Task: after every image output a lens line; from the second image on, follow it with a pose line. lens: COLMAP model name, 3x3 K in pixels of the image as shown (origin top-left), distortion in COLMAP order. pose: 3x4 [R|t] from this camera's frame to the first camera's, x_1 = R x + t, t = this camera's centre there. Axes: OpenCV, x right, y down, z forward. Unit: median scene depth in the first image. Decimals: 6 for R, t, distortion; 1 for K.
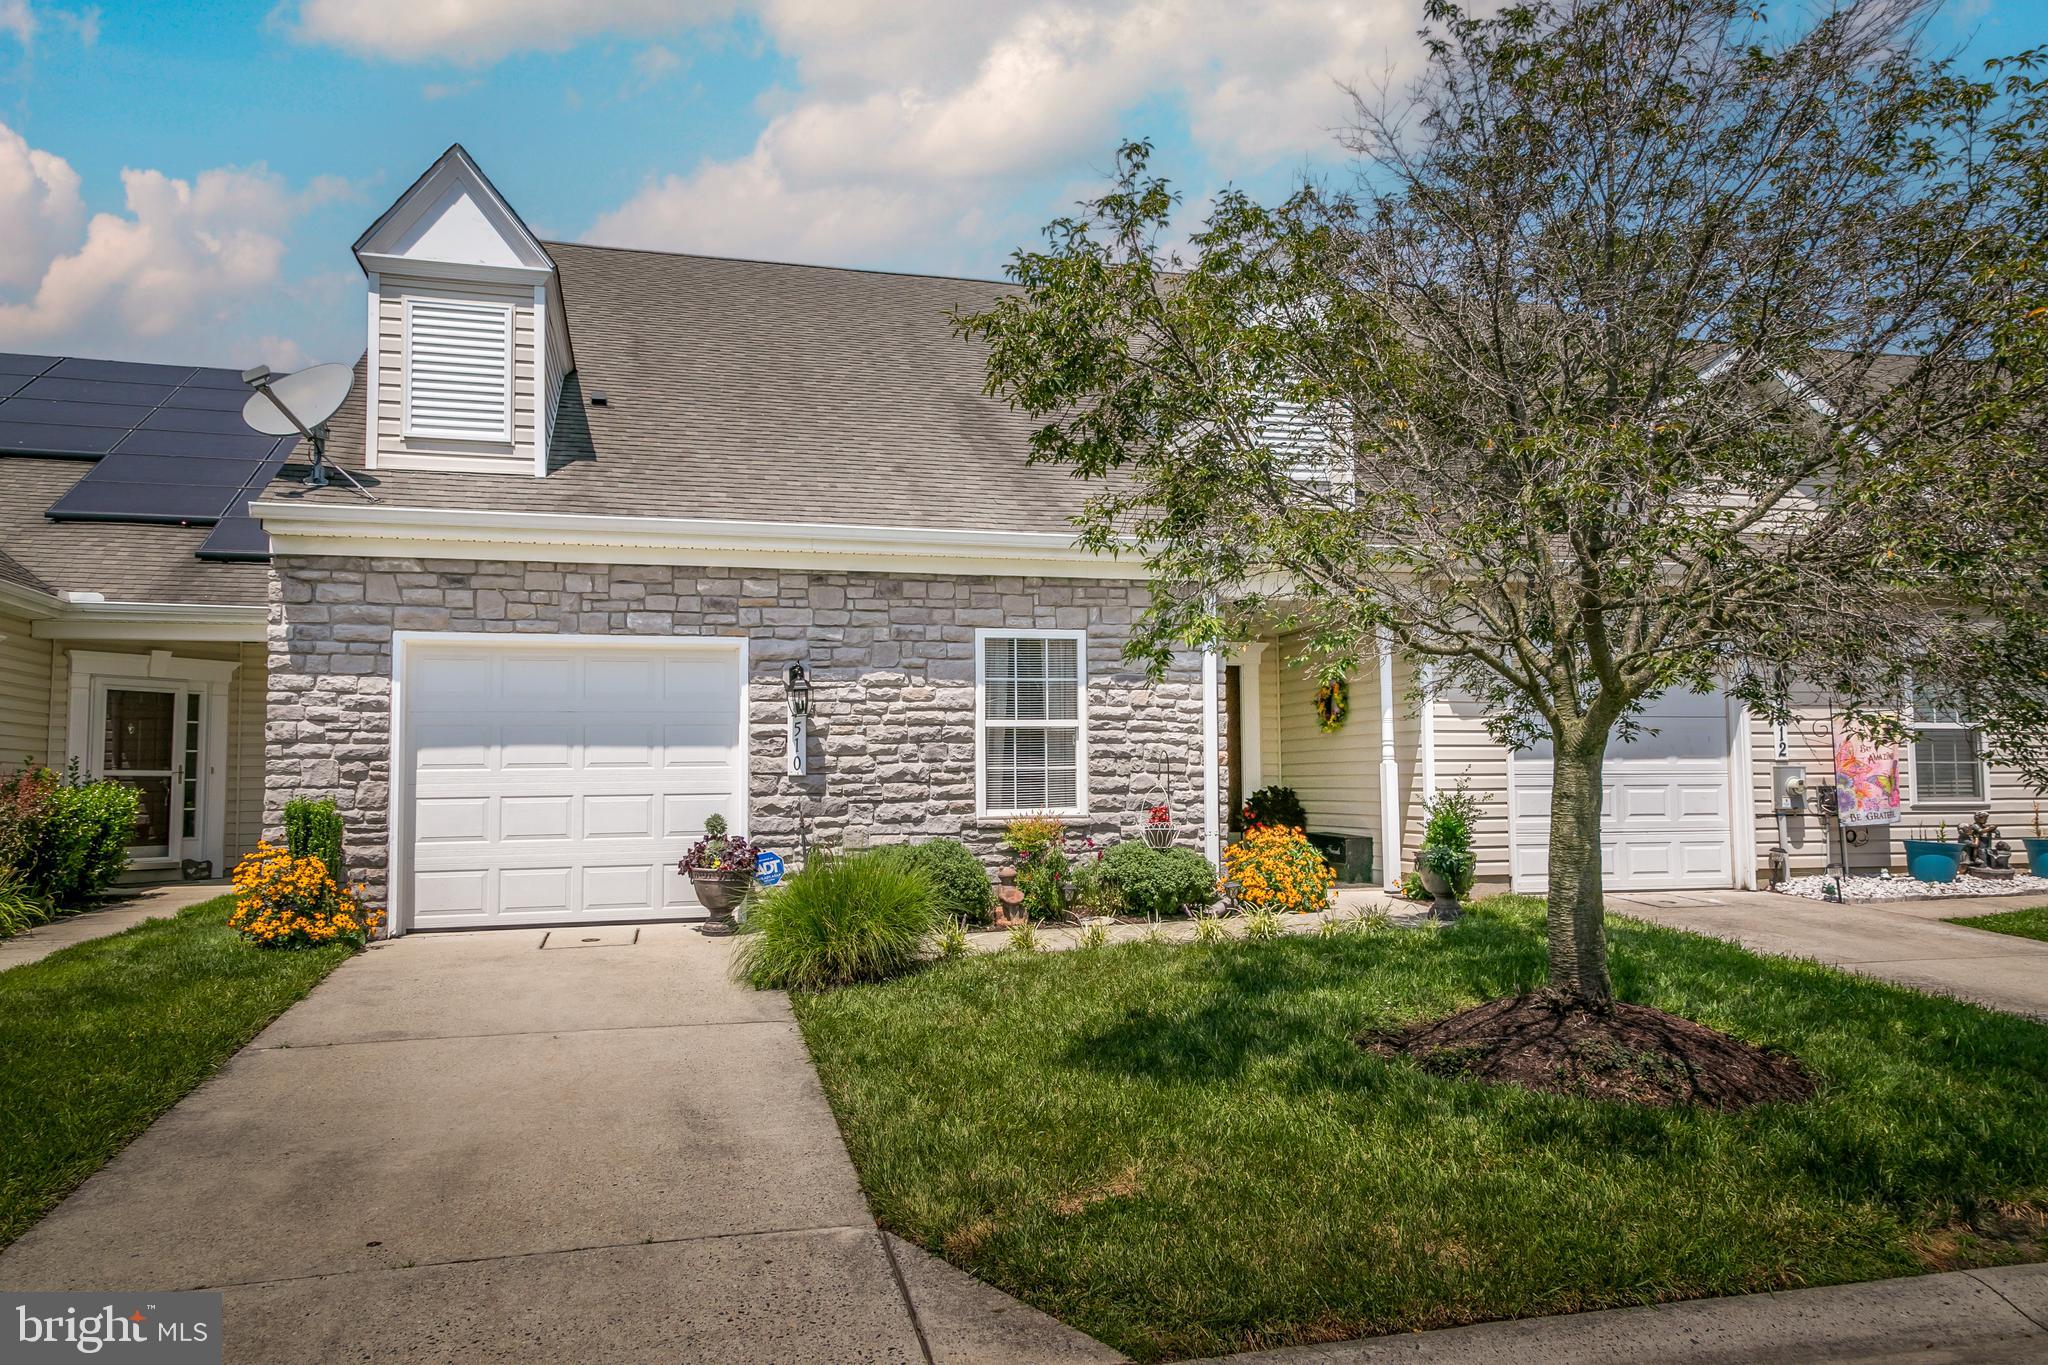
lens RADIAL K [[1262.1, 0, 1024.8], [0, 1262.1, 703.8], [0, 0, 1]] dist [0.041976, -0.000697]
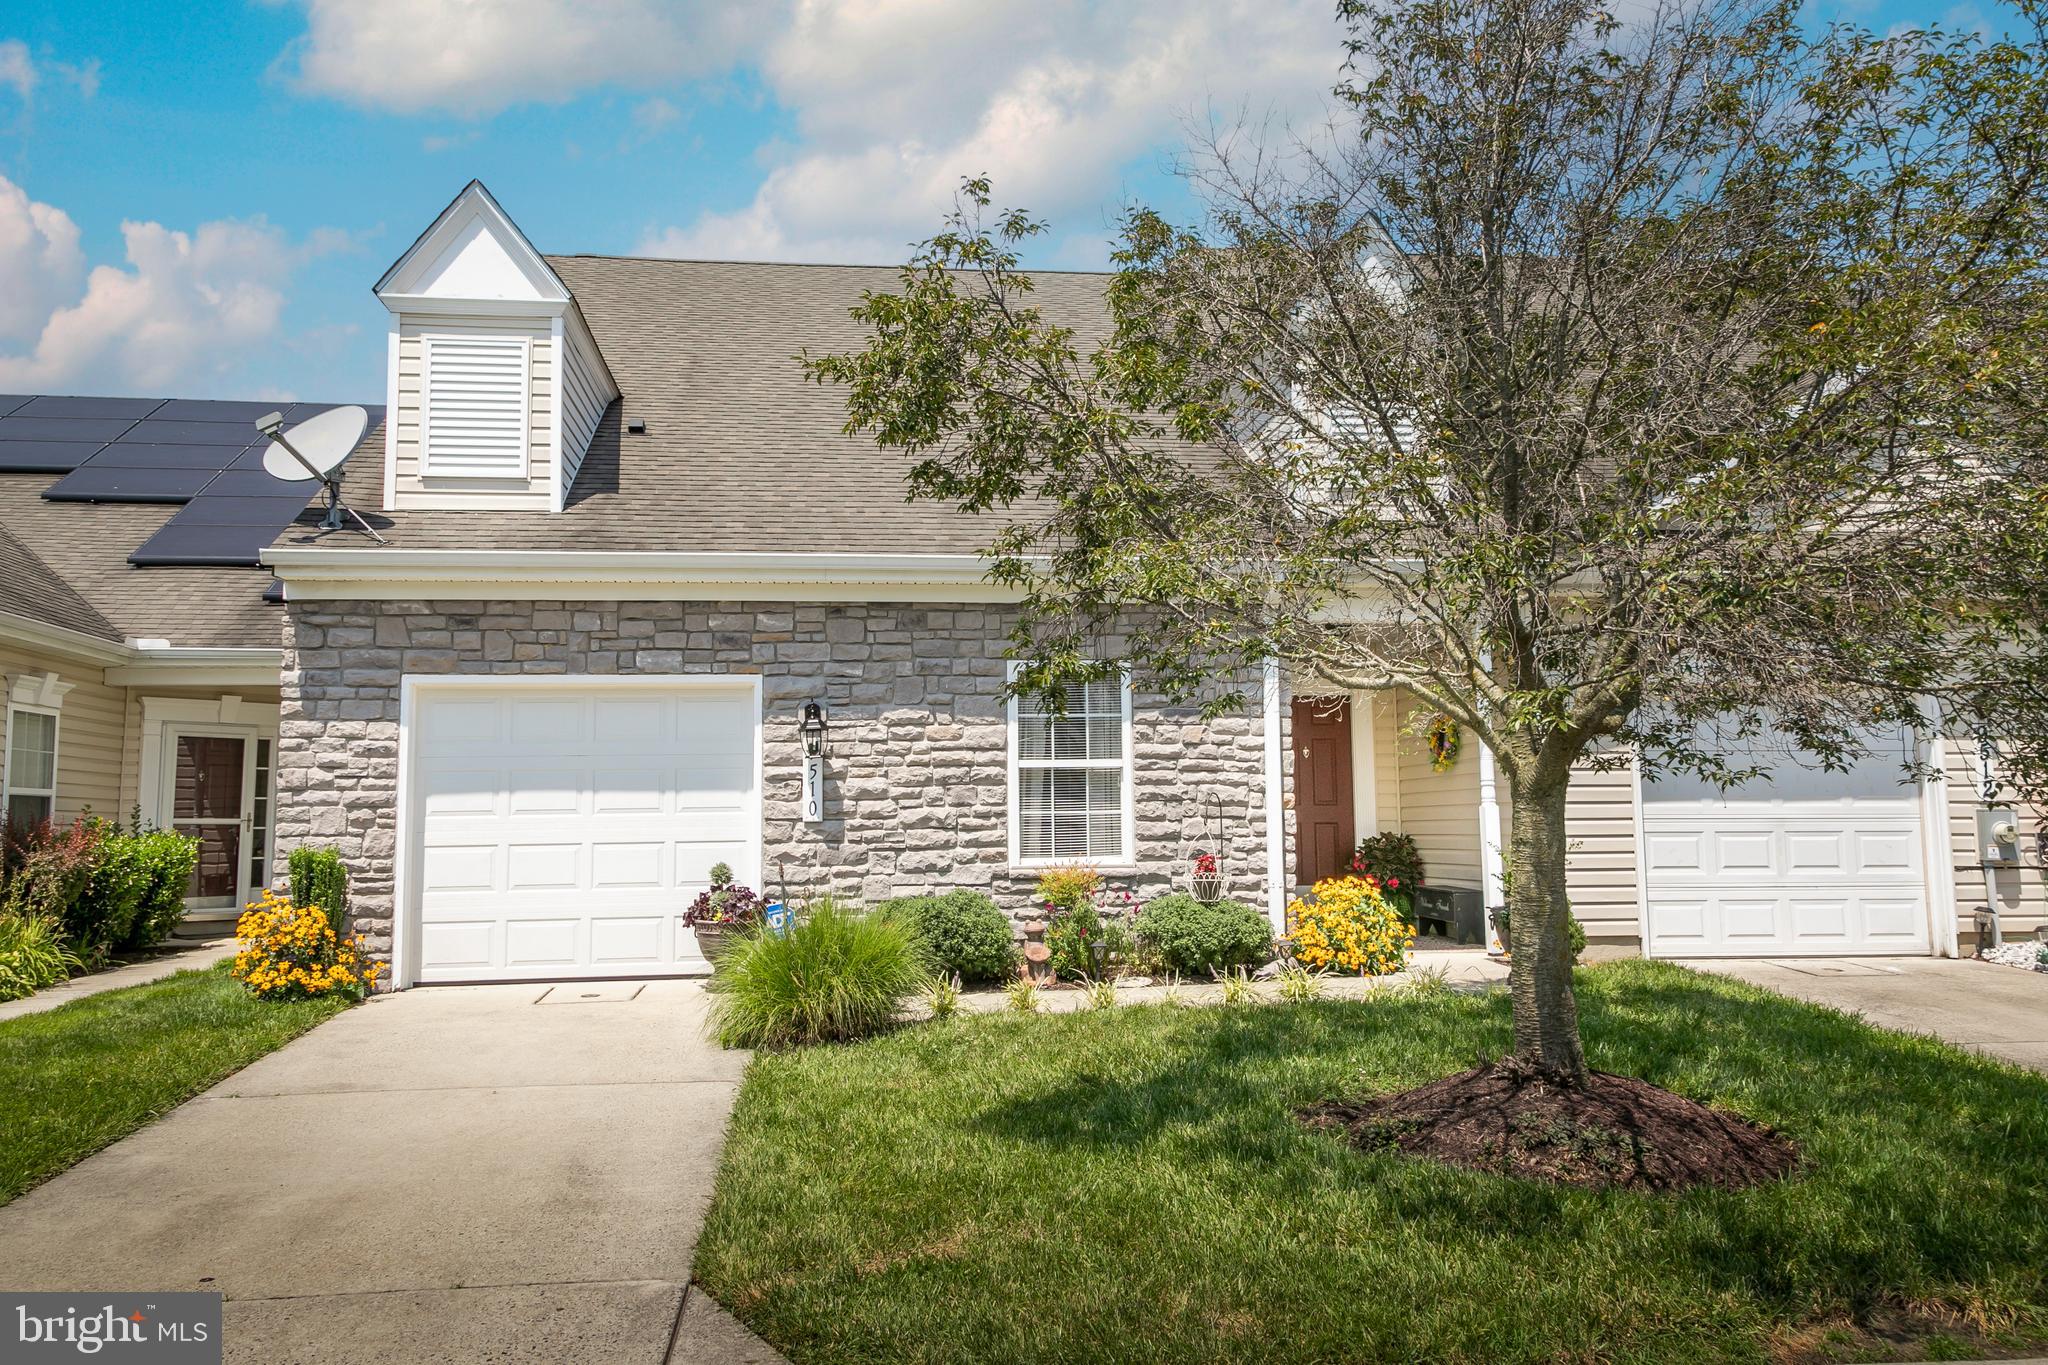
lens RADIAL K [[1436.0, 0, 1024.0], [0, 1436.0, 682.5], [0, 0, 1]] dist [0.047891, 0.001321]
pose [[0.991965, -0.014796, -0.125643, 0.109834], [0.009862, 0.999159, -0.039802, -0.002112], [0.126127, 0.038243, 0.991277, -0.038663]]
